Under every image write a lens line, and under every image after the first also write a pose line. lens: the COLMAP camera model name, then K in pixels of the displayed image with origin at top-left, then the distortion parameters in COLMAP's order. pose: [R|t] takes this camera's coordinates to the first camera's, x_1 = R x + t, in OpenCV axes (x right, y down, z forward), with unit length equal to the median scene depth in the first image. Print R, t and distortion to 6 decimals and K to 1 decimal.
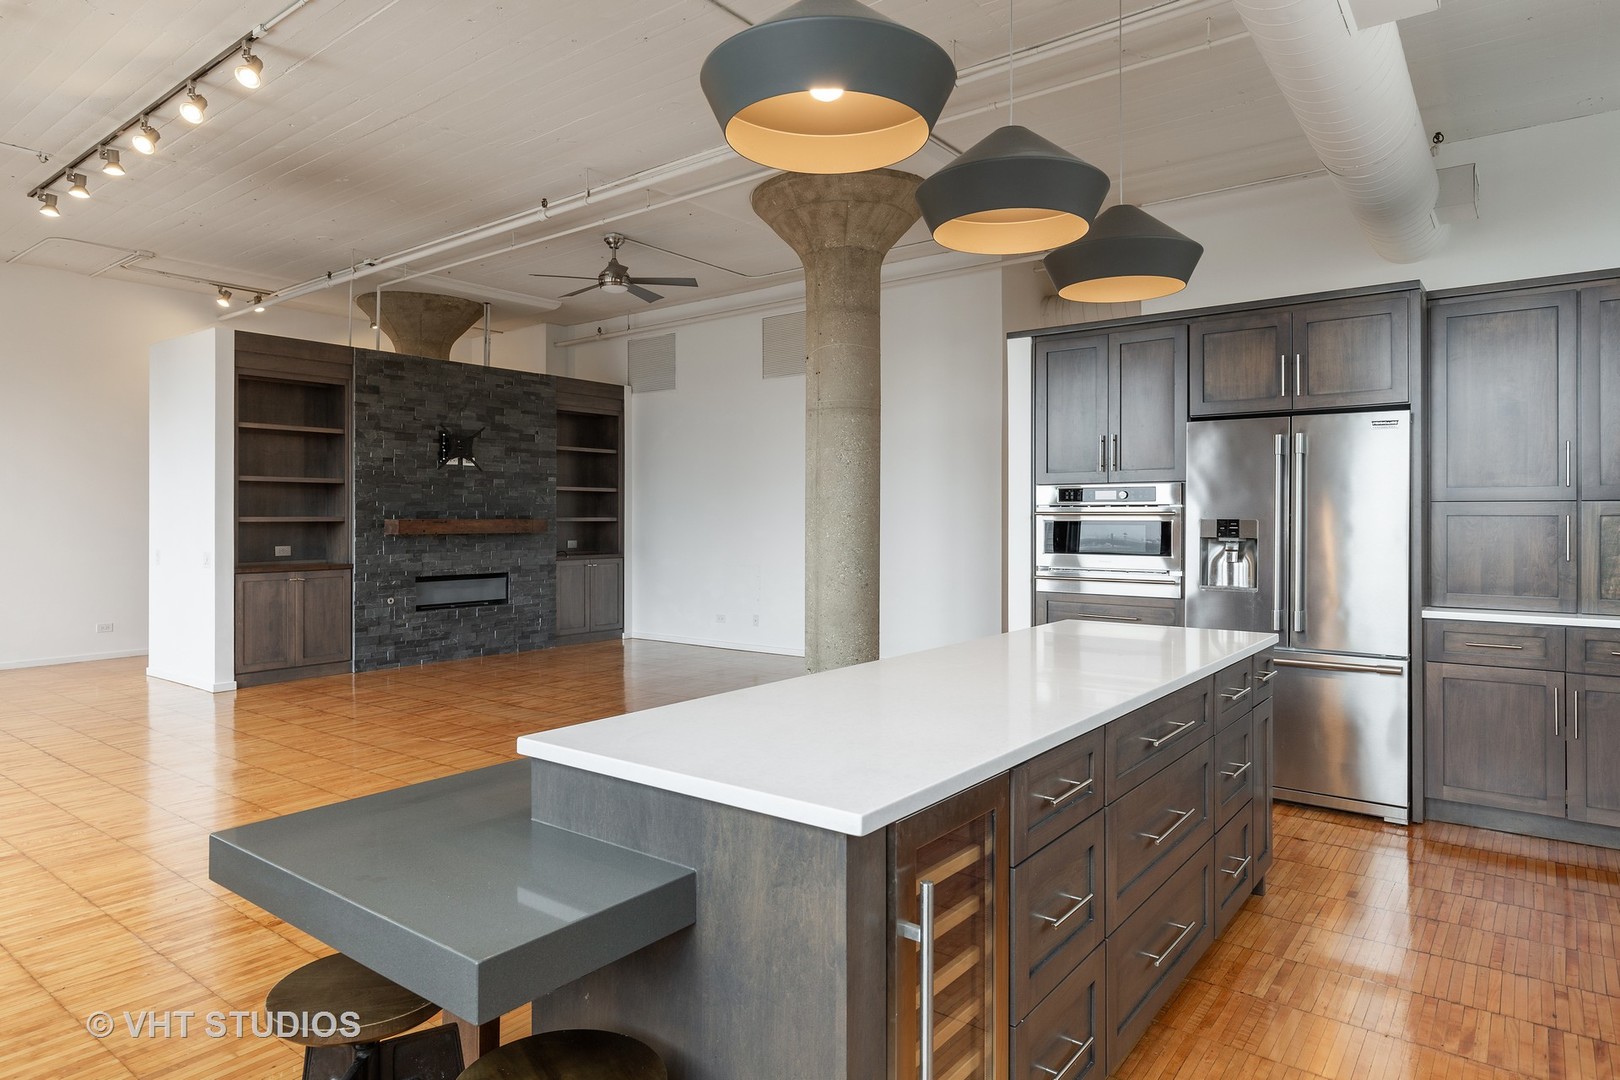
lens RADIAL K [[962.9, 0, 810.0], [0, 962.9, 522.3], [0, 0, 1]] dist [0.001853, -0.001666]
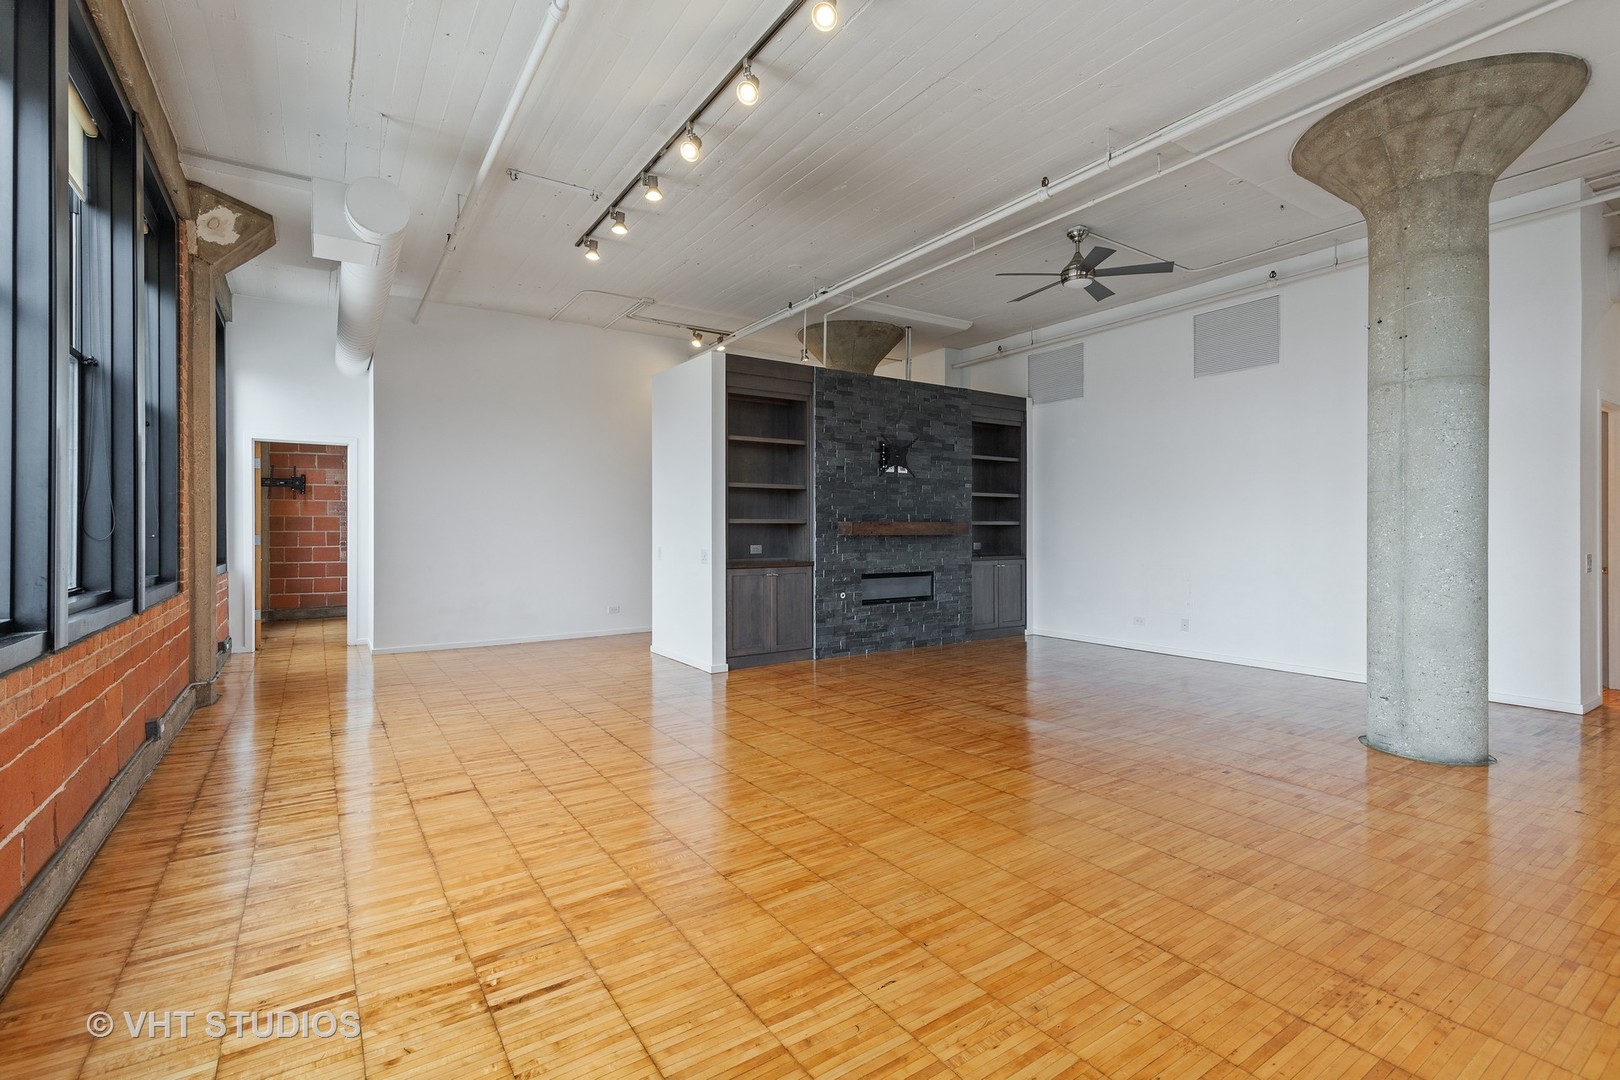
lens RADIAL K [[737.6, 0, 810.0], [0, 737.6, 540.0], [0, 0, 1]] dist [0.004069, 0.000045]
pose [[0.949632, 0.005126, -0.313326, -0.207580], [-0.001517, 0.999930, 0.011763, 0.008026], [0.313364, -0.010695, 0.949573, 0.186286]]
